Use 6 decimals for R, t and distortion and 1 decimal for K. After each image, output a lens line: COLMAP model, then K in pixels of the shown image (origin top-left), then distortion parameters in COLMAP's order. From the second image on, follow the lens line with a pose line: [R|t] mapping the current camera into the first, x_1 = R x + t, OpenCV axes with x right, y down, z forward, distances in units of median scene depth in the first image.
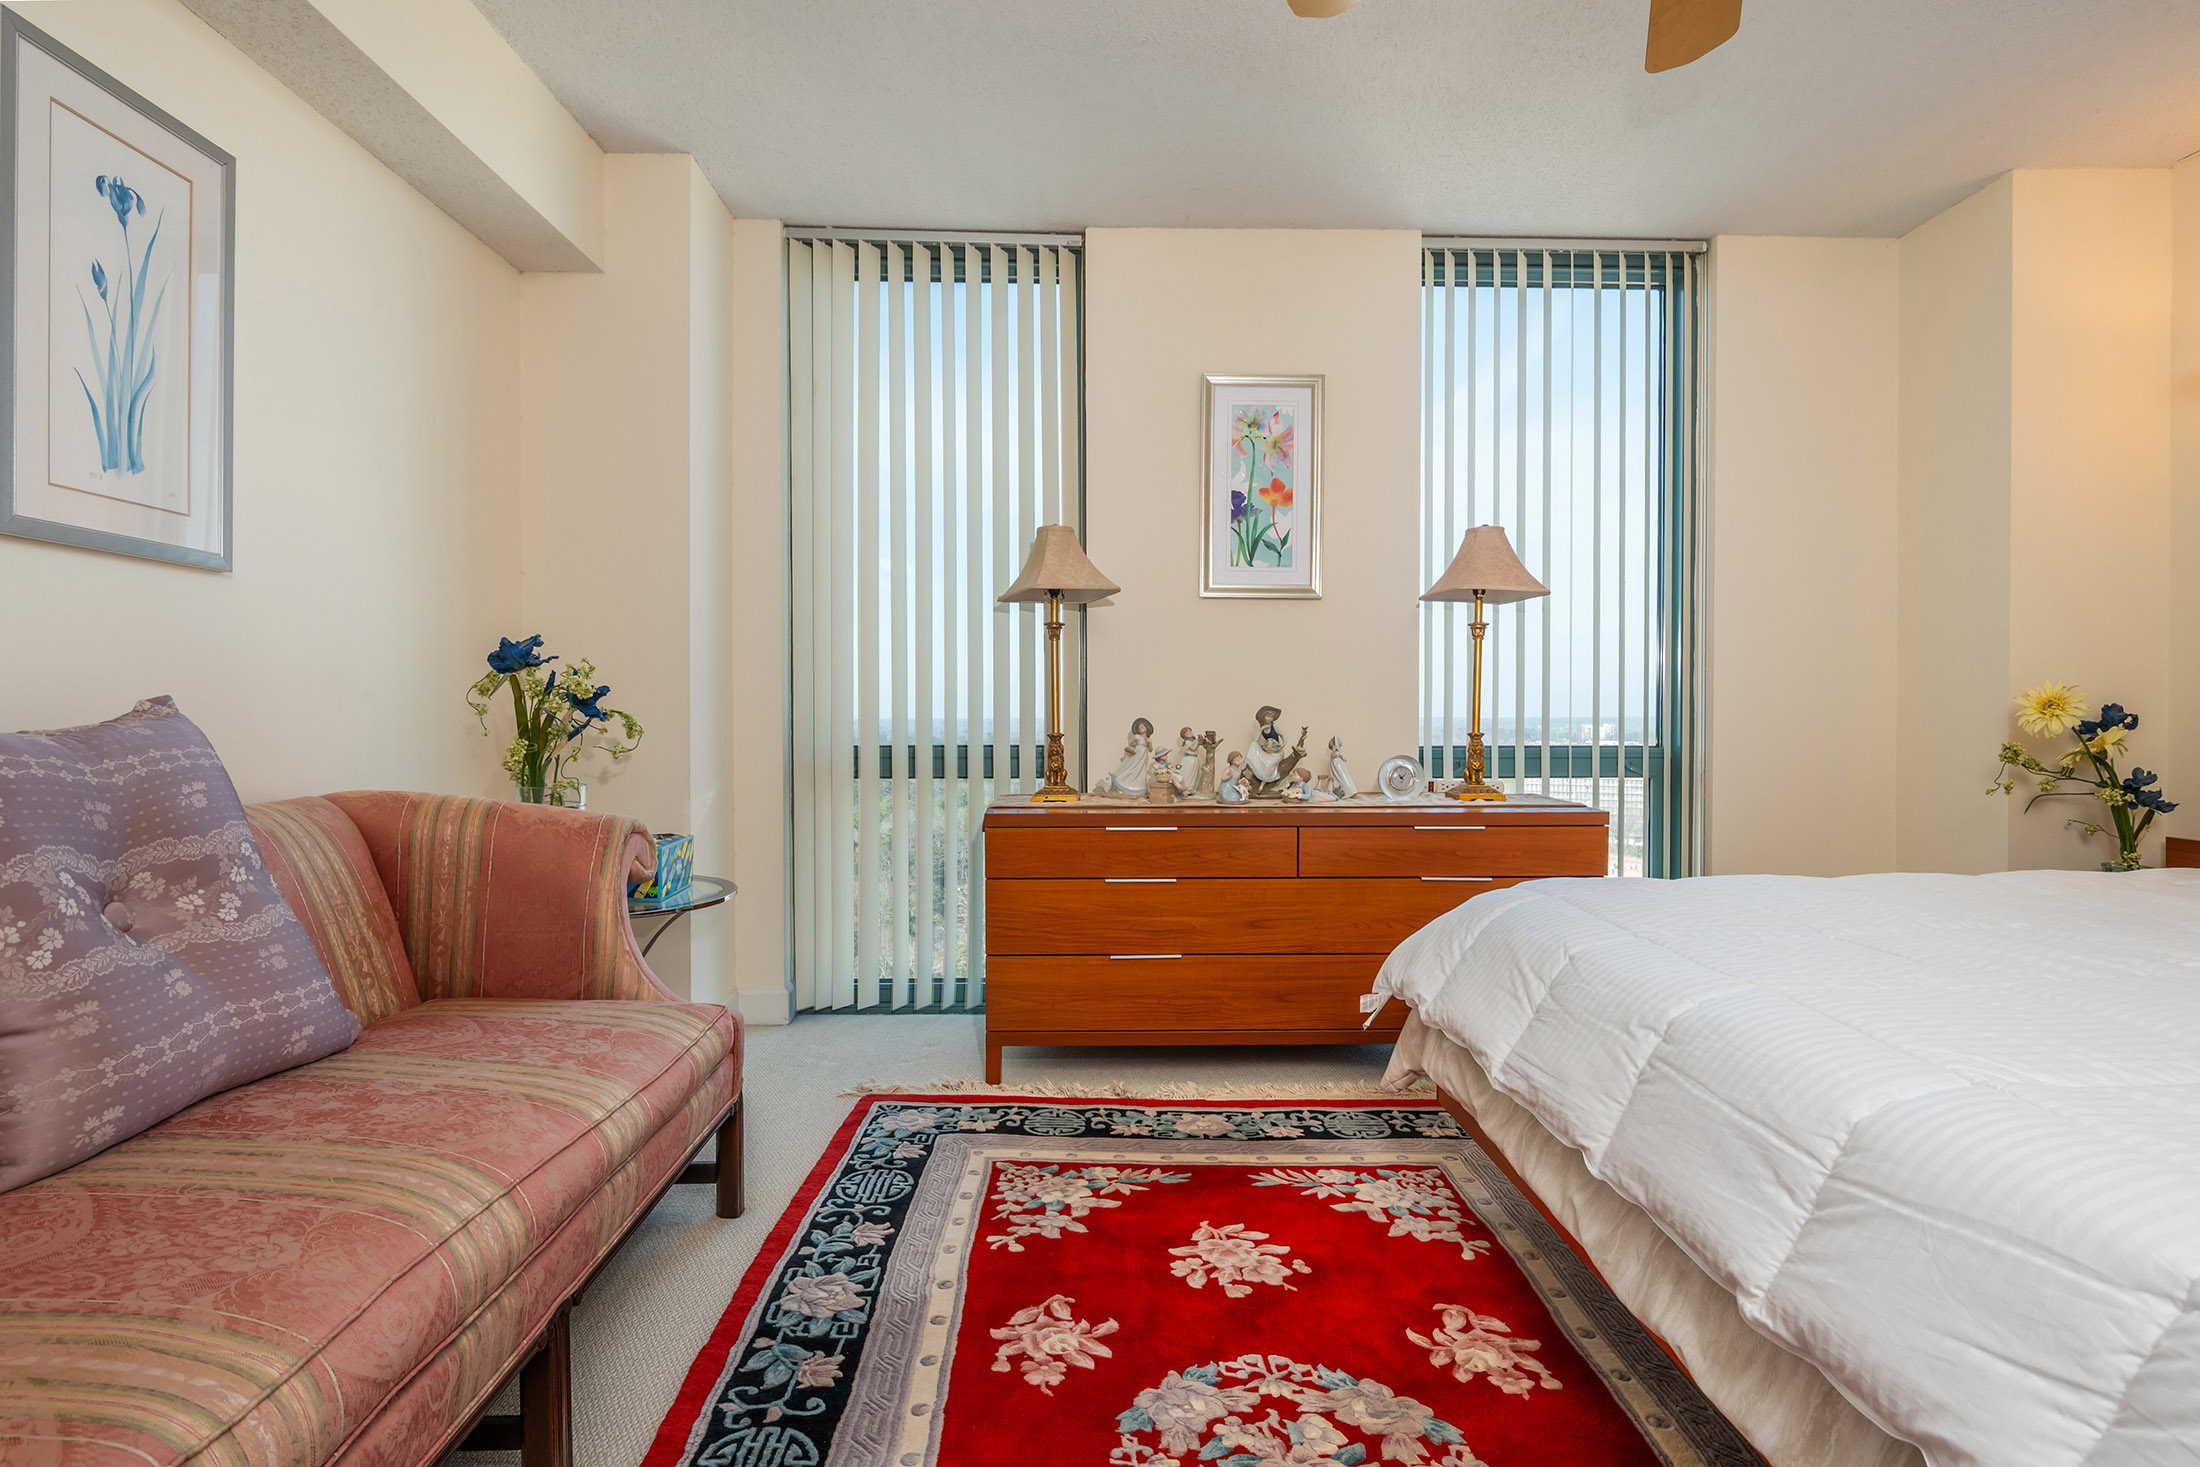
lens RADIAL K [[1093.3, 0, 1098.7], [0, 1093.3, 727.0], [0, 0, 1]] dist [0.002101, -0.004786]
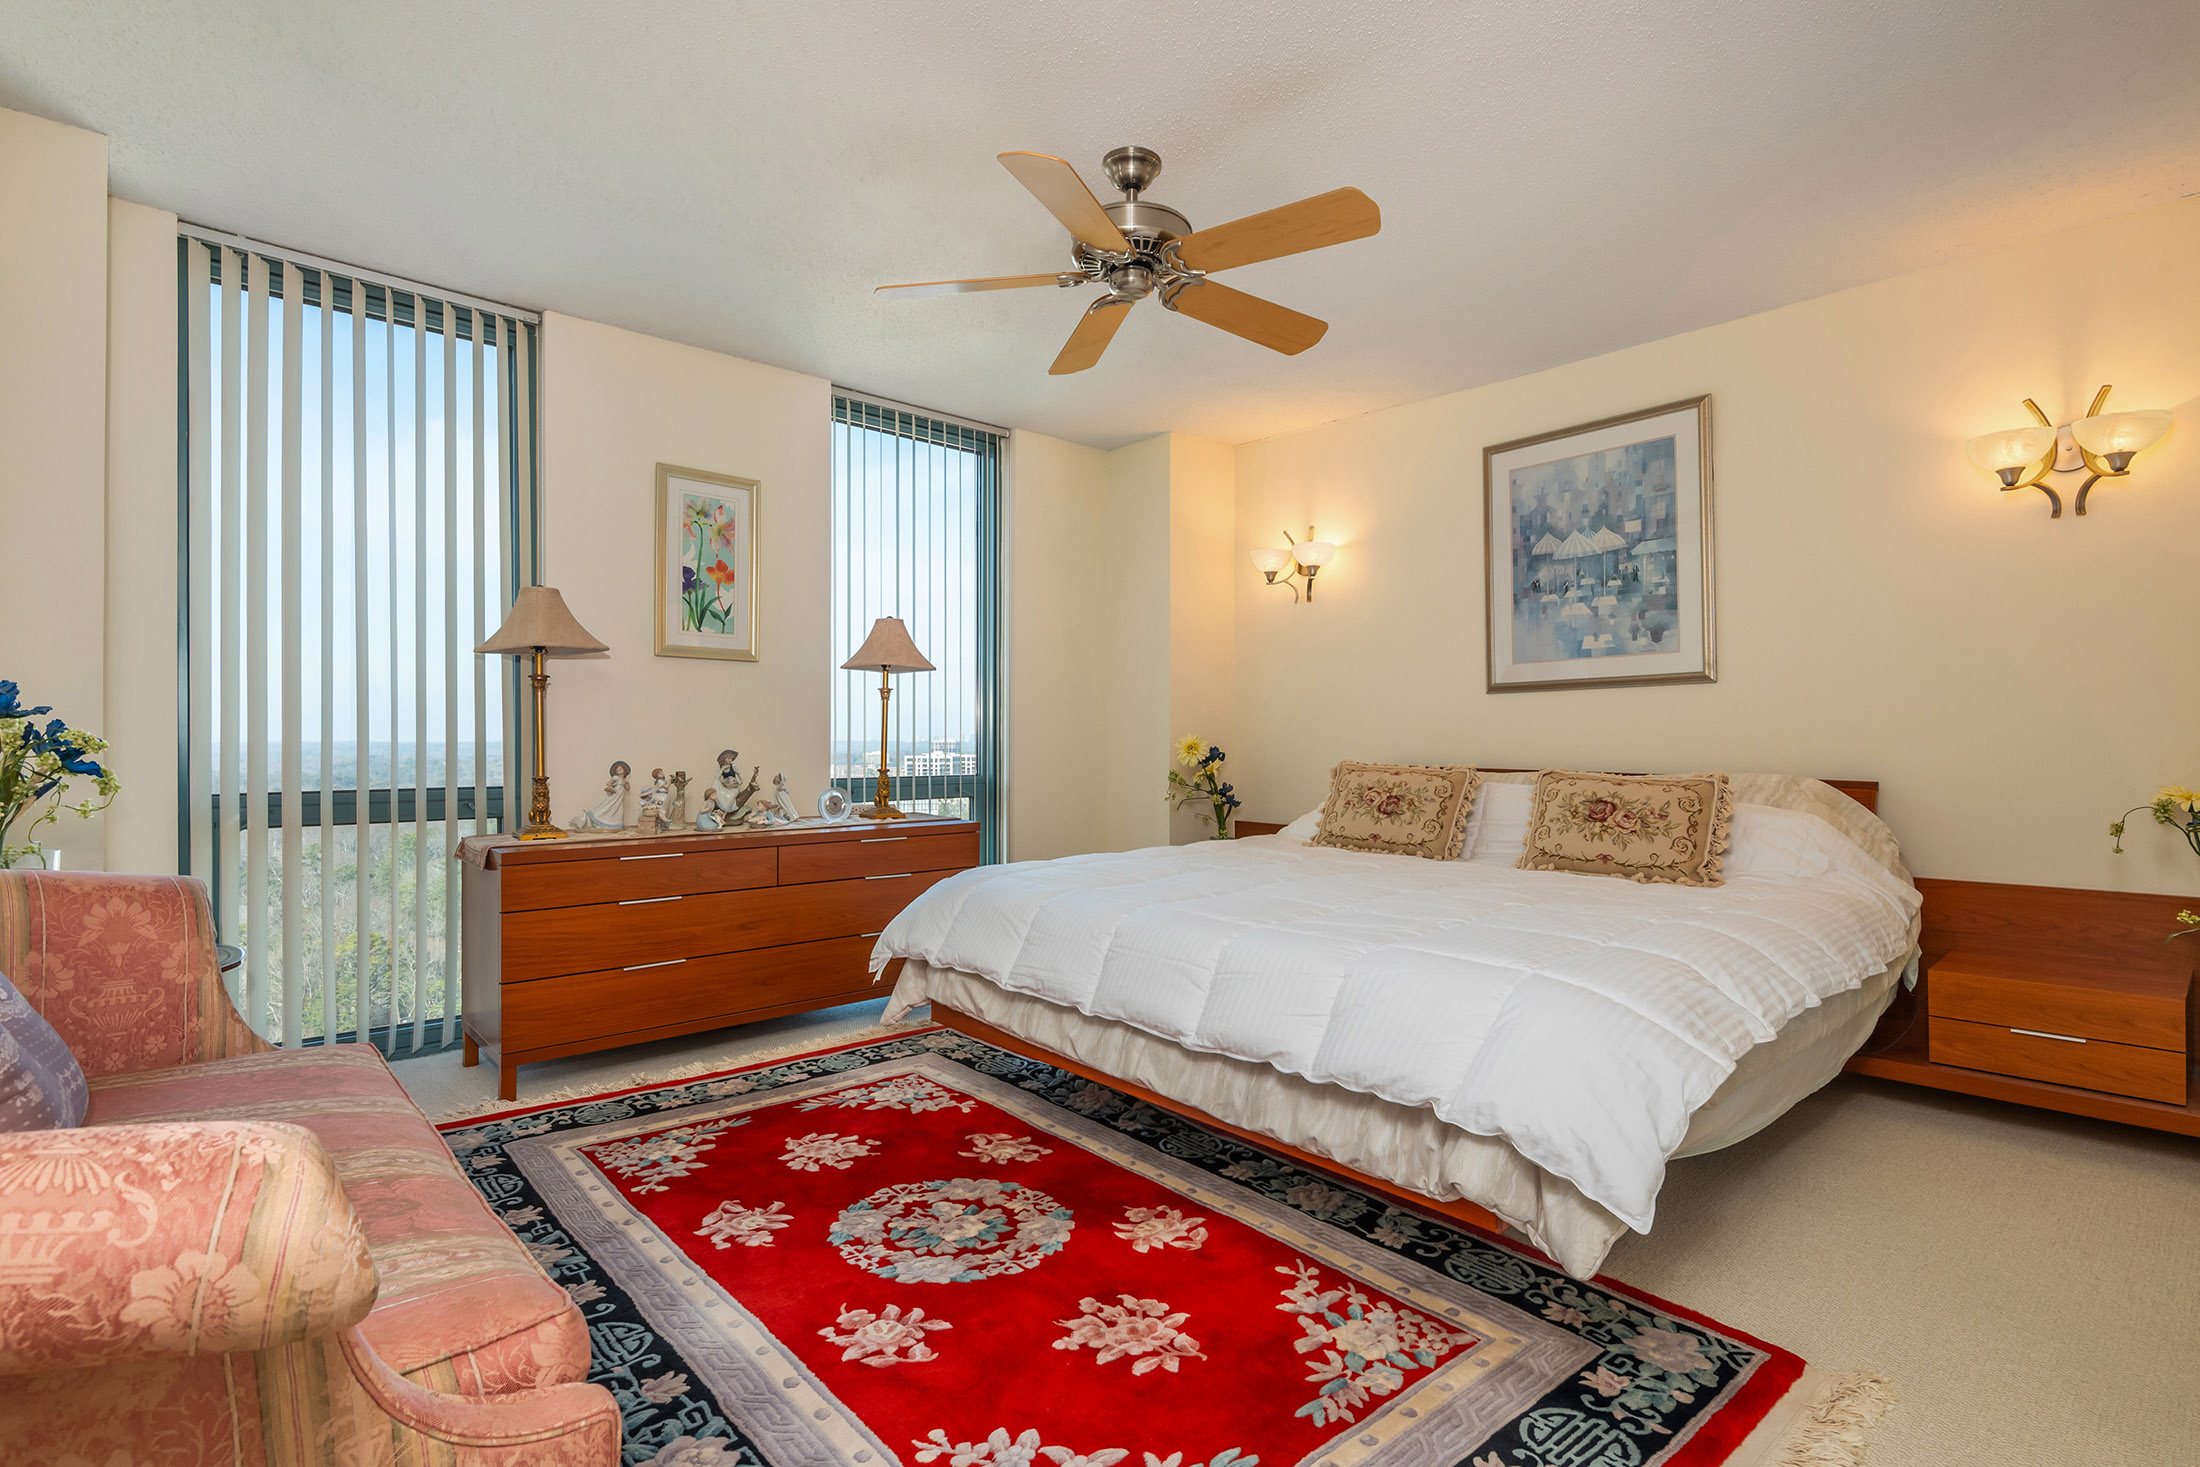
lens RADIAL K [[1059.3, 0, 1093.1], [0, 1059.3, 737.0], [0, 0, 1]] dist [0.005875, -0.005317]
pose [[0.760675, 0.000804, 0.649133, -0.346986], [0.007185, 0.999928, -0.009658, -0.021995], [-0.649094, 0.012010, 0.760614, -0.186414]]
